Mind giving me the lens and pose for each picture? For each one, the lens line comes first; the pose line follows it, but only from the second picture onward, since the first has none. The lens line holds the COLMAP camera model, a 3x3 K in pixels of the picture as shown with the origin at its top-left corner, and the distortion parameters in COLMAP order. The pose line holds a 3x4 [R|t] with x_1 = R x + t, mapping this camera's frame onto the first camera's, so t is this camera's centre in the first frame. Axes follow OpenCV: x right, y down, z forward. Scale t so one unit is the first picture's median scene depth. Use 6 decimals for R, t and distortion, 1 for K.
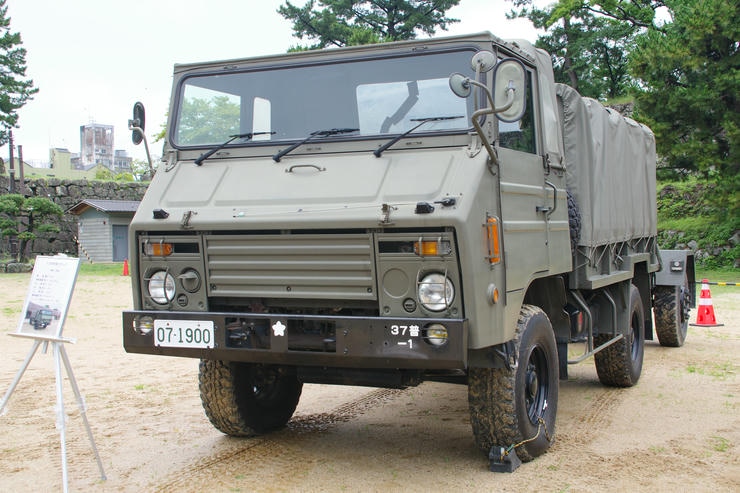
lens RADIAL K [[990.3, 0, 370.0], [0, 990.3, 246.5], [0, 0, 1]] dist [0.215645, 0.035772]
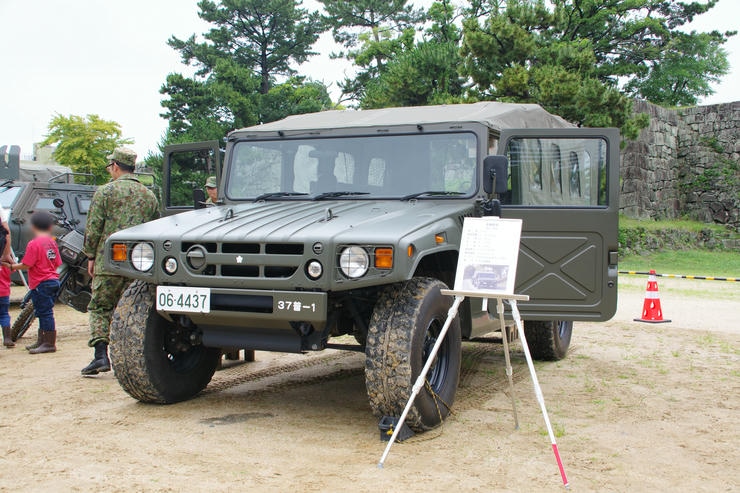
lens RADIAL K [[914.9, 0, 370.0], [0, 914.9, 246.5], [0, 0, 1]] dist [0.136348, 0.026252]
pose [[0.999729, 0.017938, 0.014852, 0.186416], [-0.018107, 0.999772, 0.011359, 0.002427], [-0.014645, -0.011624, 0.999825, -0.208222]]
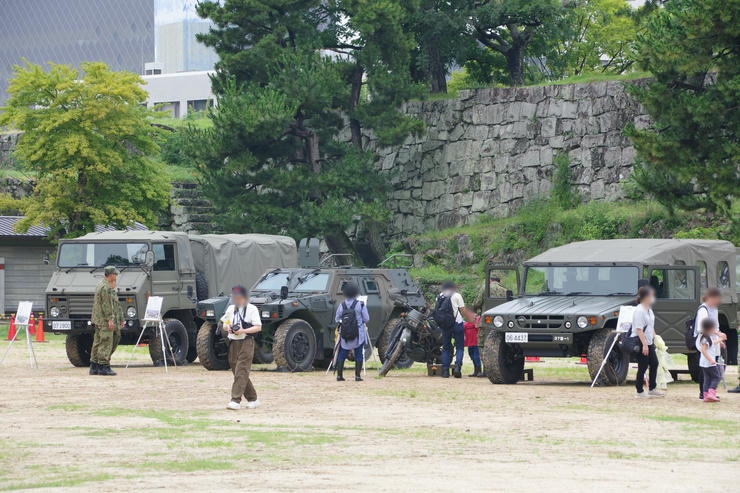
lens RADIAL K [[3788.8, 0, 370.0], [0, 3788.8, 246.5], [0, 0, 1]] dist [1.873009, 7.351978]
pose [[0.996366, 0.006816, -0.084902, 0.222768], [-0.007806, 0.999905, -0.011338, -0.004510], [0.084817, 0.011960, 0.996325, -1.351756]]
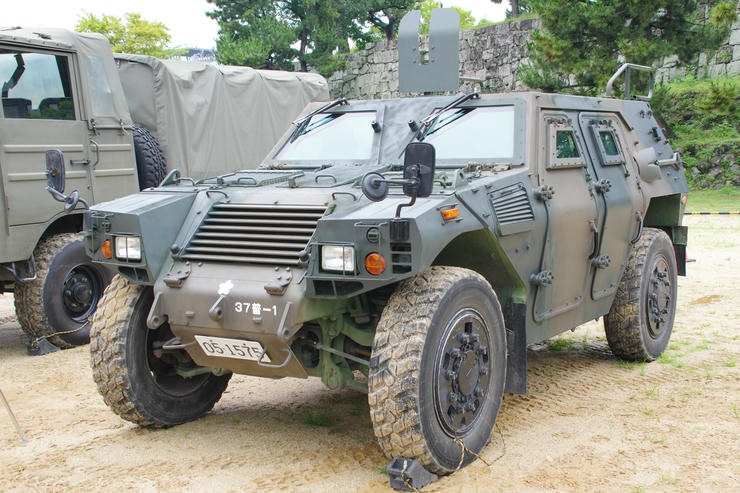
lens RADIAL K [[1074.4, 0, 370.0], [0, 1074.4, 246.5], [0, 0, 1]] dist [0.208799, 0.074447]
pose [[0.999892, -0.014680, 0.000897, 0.068419], [0.014569, 0.996980, 0.076285, -0.003719], [-0.002014, -0.076263, 0.997086, -0.056806]]
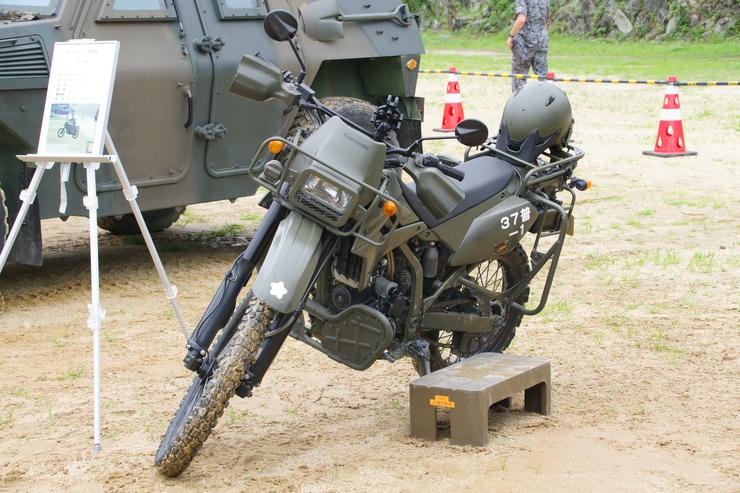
lens RADIAL K [[1961.8, 0, 370.0], [0, 1961.8, 246.5], [0, 0, 1]] dist [0.973920, 0.497546]
pose [[0.993141, 0.009136, -0.116569, 0.142105], [0.005606, 0.992076, 0.125514, -0.005799], [0.116792, -0.125307, 0.985220, -0.136314]]
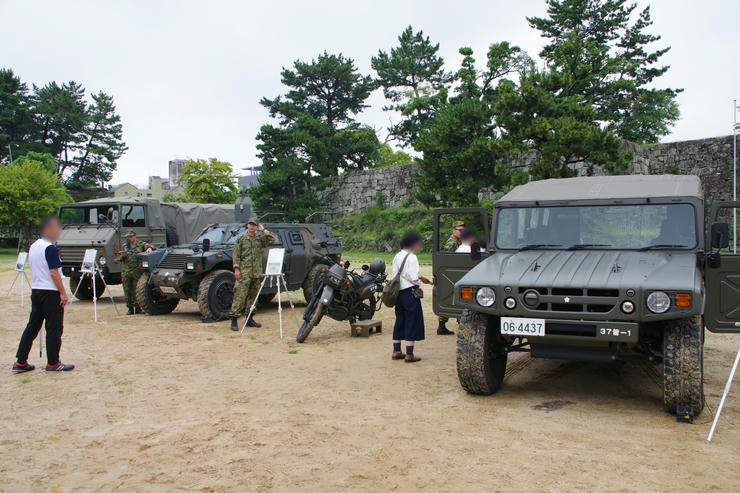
lens RADIAL K [[696.8, 0, 370.0], [0, 696.8, 246.5], [0, 0, 1]] dist [-0.051571, 0.004111]
pose [[0.999922, -0.000470, -0.012472, 0.137153], [0.000618, 0.999930, 0.011845, -0.005683], [0.012465, -0.011852, 0.999852, -0.221008]]
